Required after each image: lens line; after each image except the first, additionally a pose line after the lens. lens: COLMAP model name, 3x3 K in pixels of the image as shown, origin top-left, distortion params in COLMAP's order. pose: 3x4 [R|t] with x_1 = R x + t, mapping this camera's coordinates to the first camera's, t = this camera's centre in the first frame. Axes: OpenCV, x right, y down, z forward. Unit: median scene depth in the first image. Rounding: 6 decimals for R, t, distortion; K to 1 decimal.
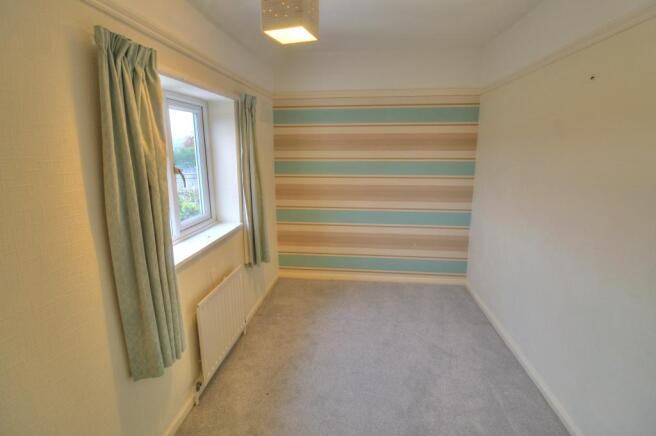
lens RADIAL K [[308.3, 0, 330.5], [0, 308.3, 206.2], [0, 0, 1]] dist [-0.000641, -0.013336]
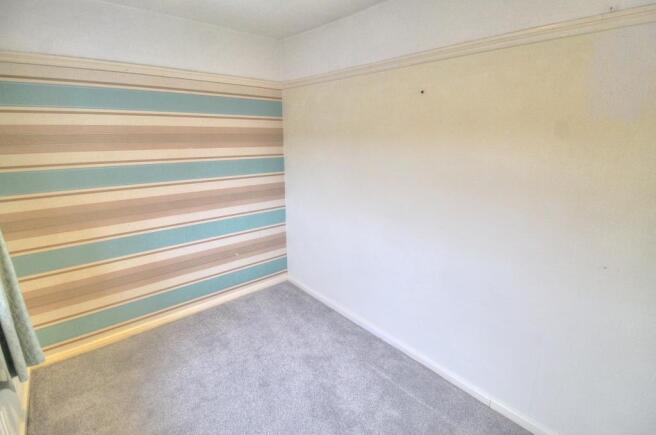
lens RADIAL K [[308.3, 0, 330.5], [0, 308.3, 205.7], [0, 0, 1]] dist [-0.000641, -0.013336]
pose [[0.673935, -0.160349, 0.721179, -0.170580], [0.134870, 0.986461, 0.093298, -0.064126], [-0.726376, 0.034388, 0.686437, 0.215517]]
